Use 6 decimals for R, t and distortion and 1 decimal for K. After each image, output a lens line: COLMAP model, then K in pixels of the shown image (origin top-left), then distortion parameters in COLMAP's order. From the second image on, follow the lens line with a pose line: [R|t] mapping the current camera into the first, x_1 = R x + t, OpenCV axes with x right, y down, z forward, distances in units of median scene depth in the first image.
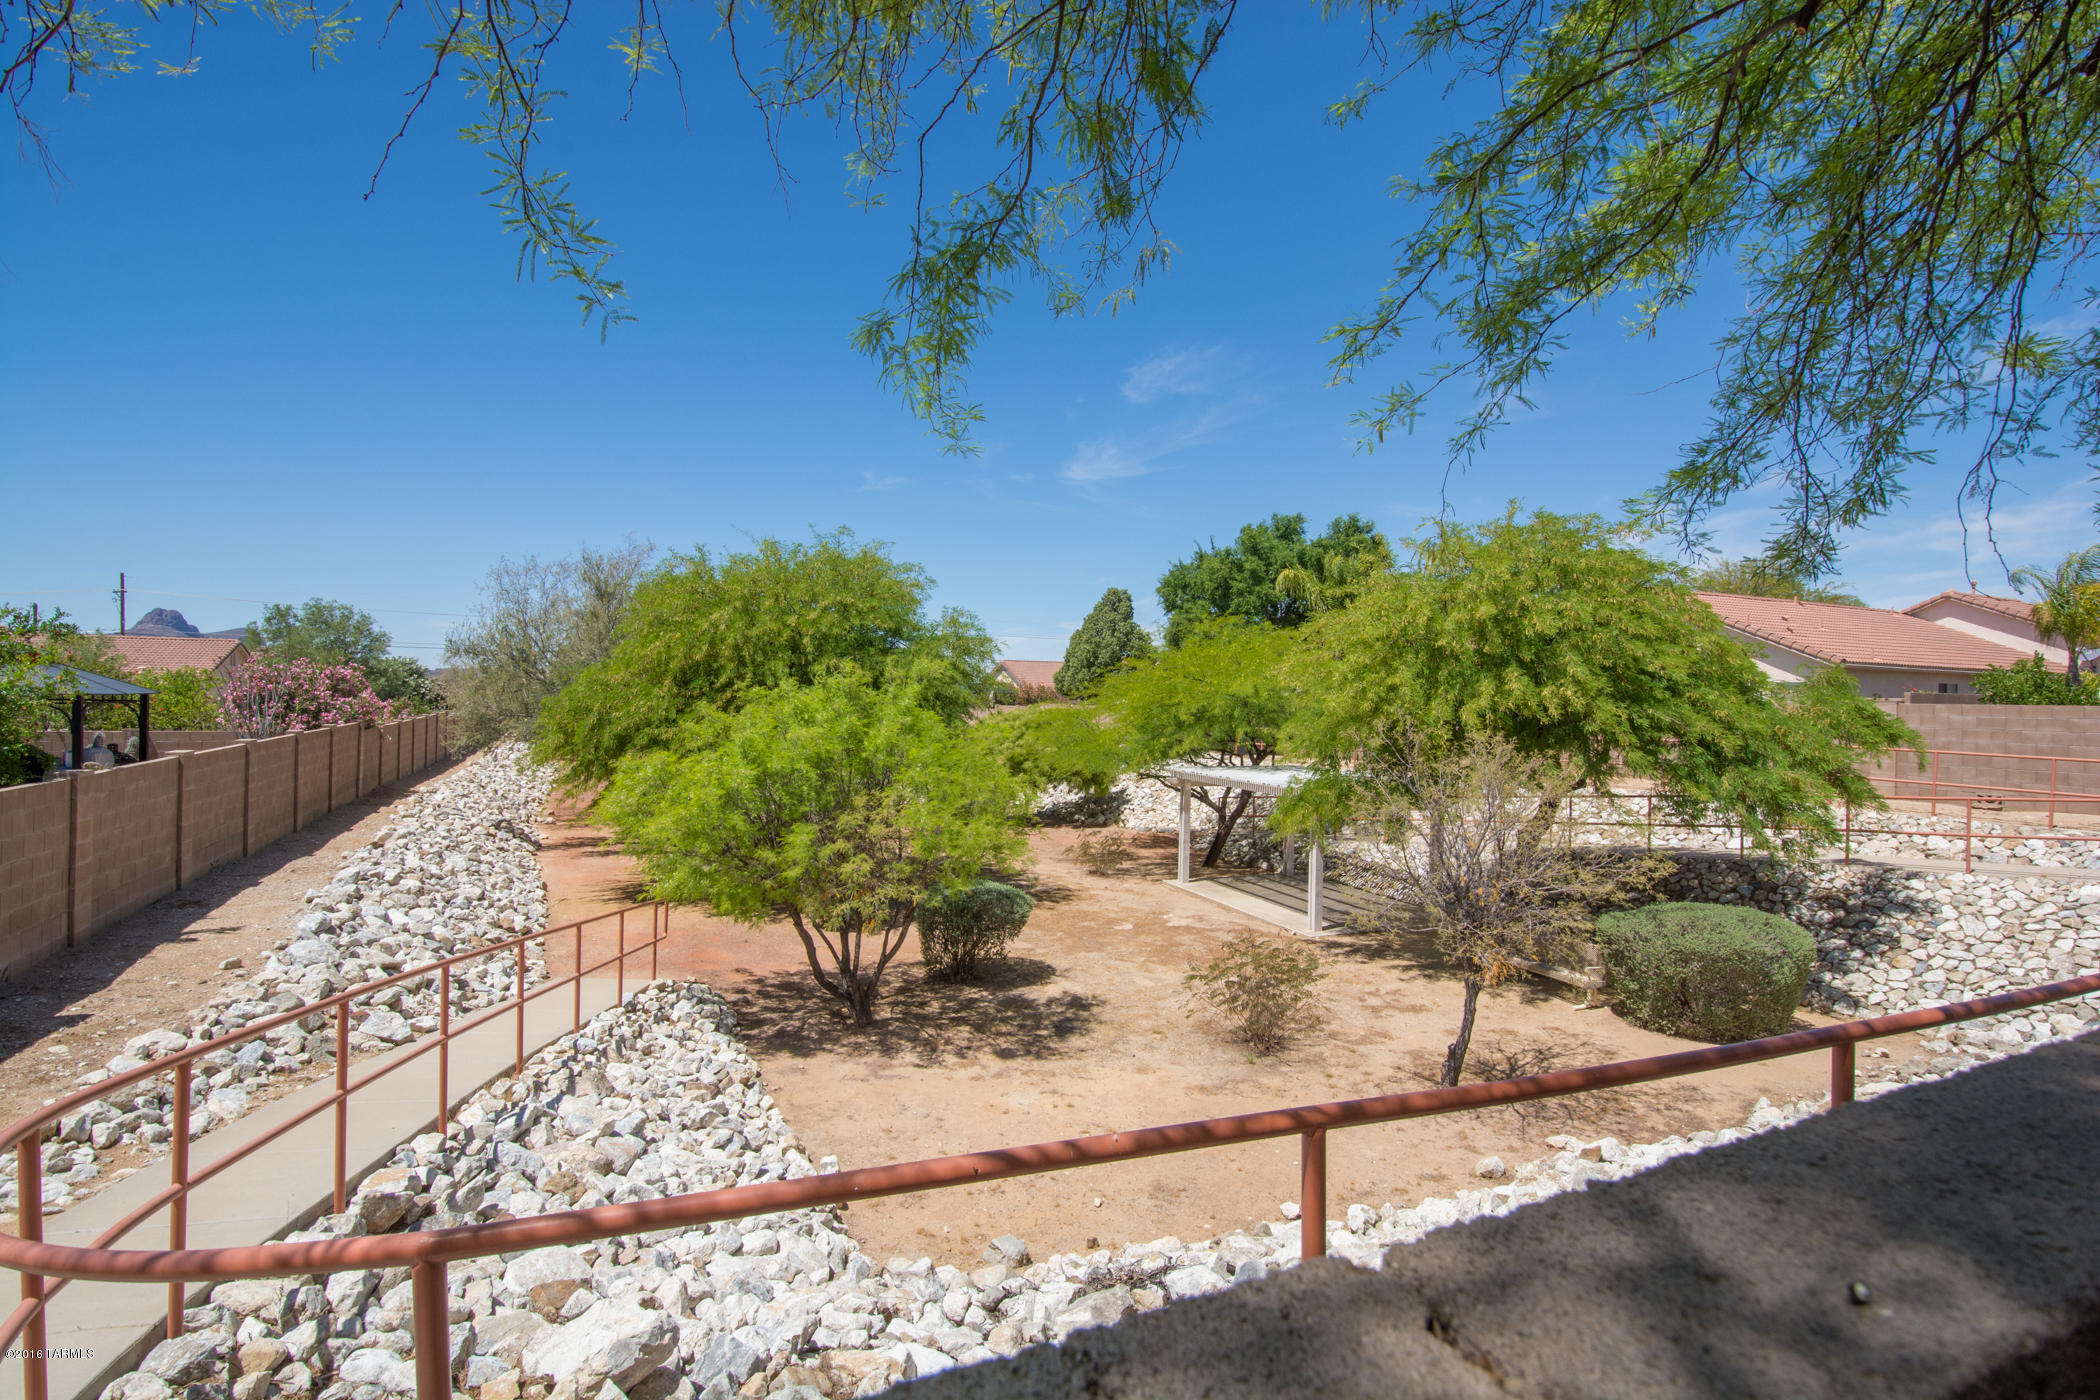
lens RADIAL K [[1046.0, 0, 1050.0], [0, 1046.0, 700.0], [0, 0, 1]] dist [-0.003714, -0.000392]
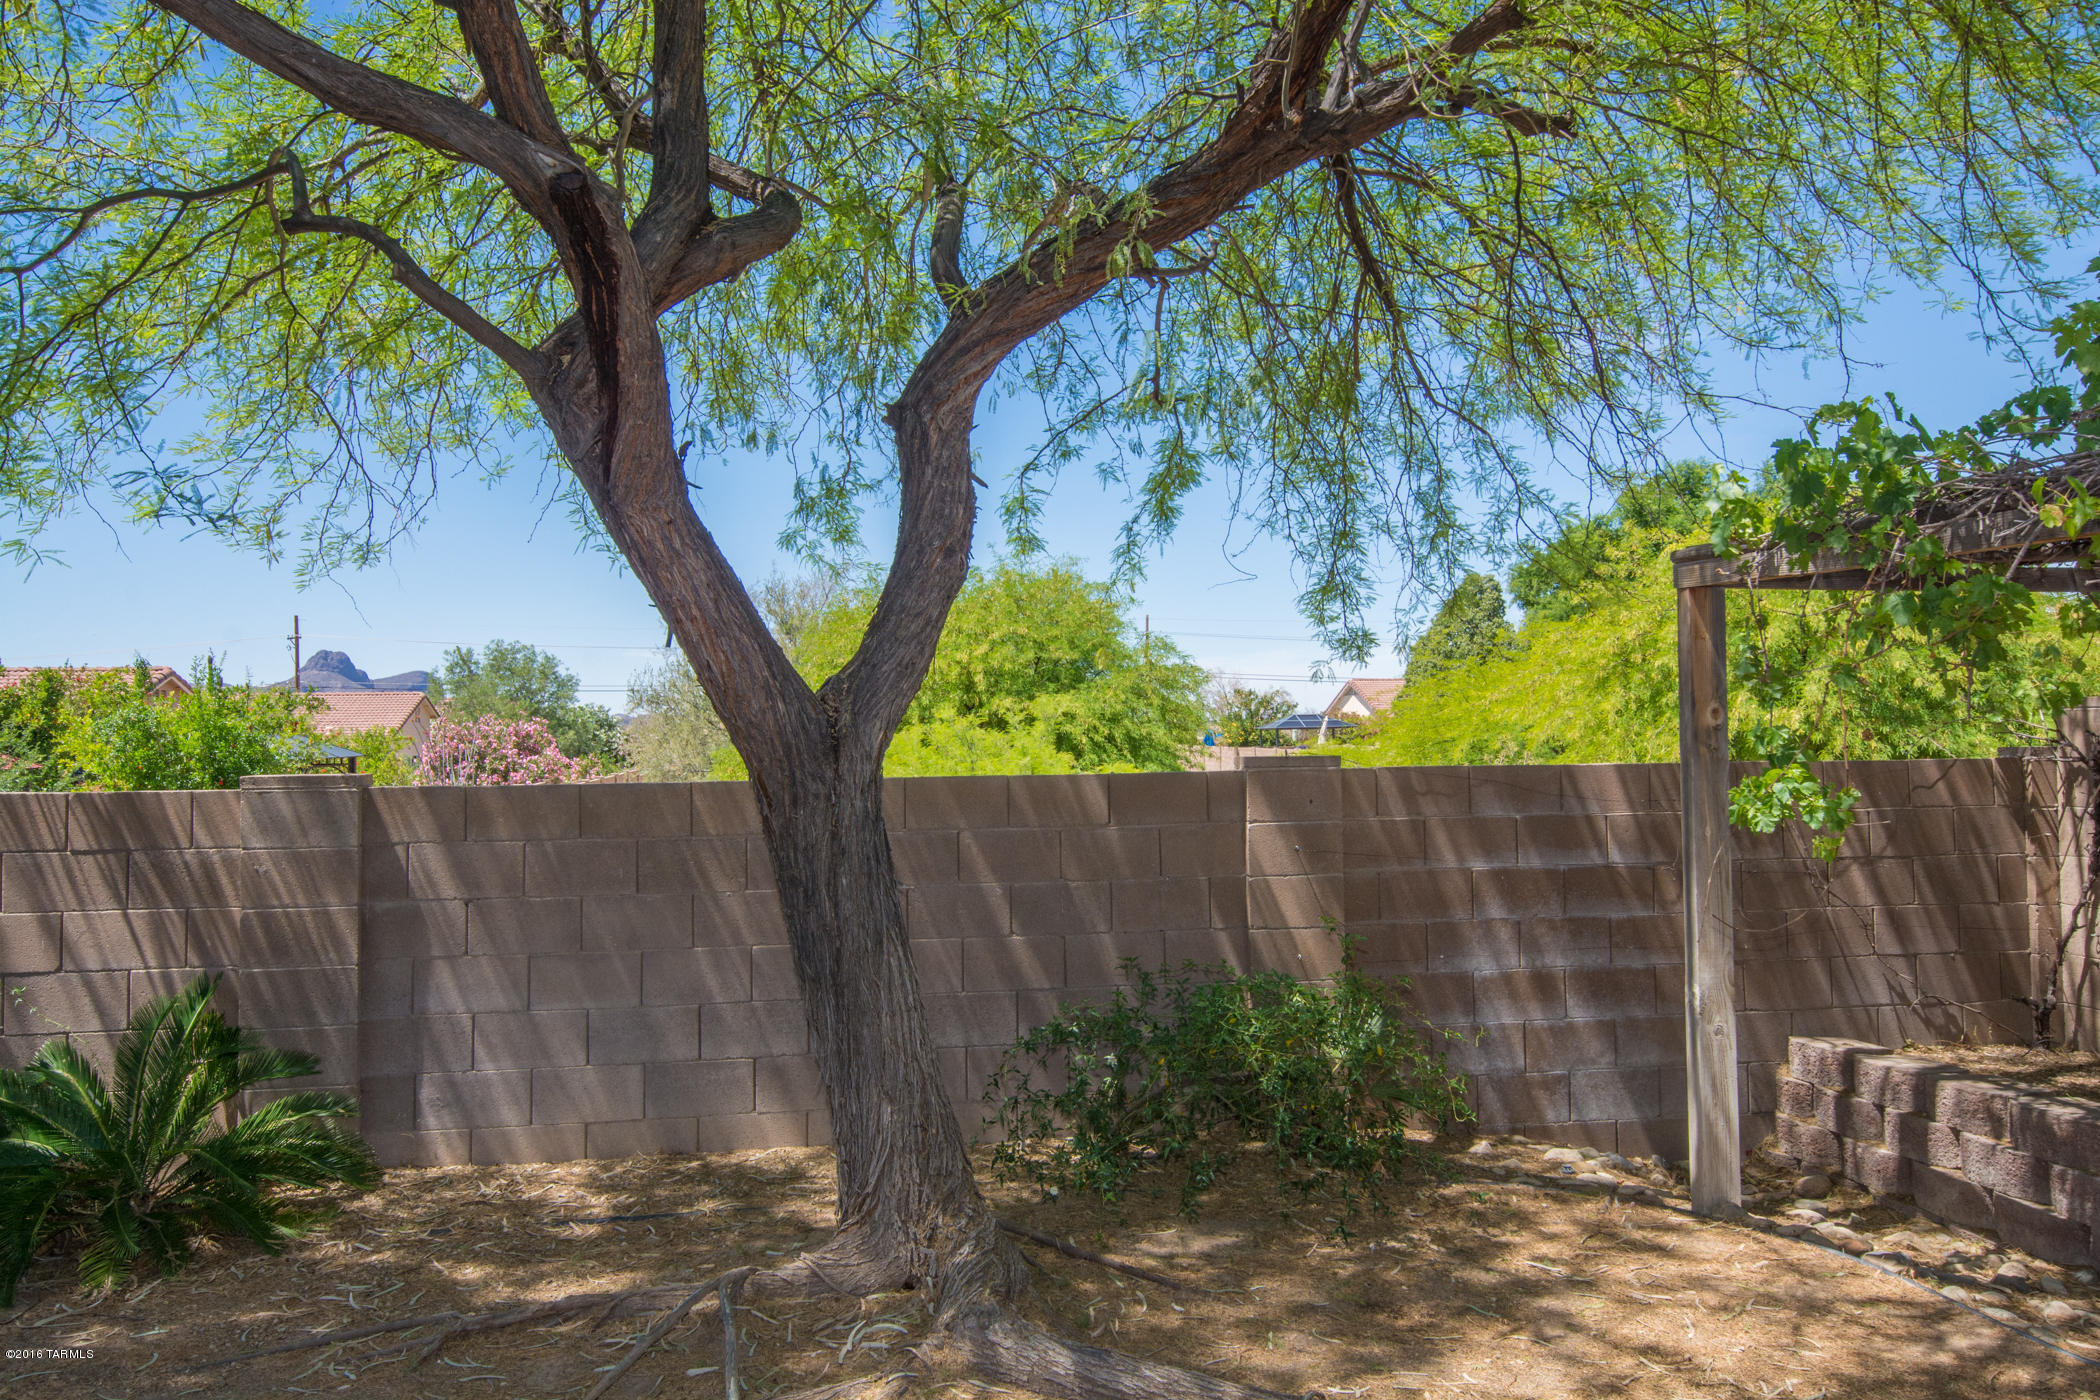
lens RADIAL K [[1626.6, 0, 1050.0], [0, 1626.6, 700.0], [0, 0, 1]] dist [0.004397, 0.000166]
pose [[0.959044, -0.036047, -0.280956, 0.102516], [0.029391, 0.999179, -0.027868, 0.001003], [0.281730, 0.018469, 0.959316, -0.149804]]
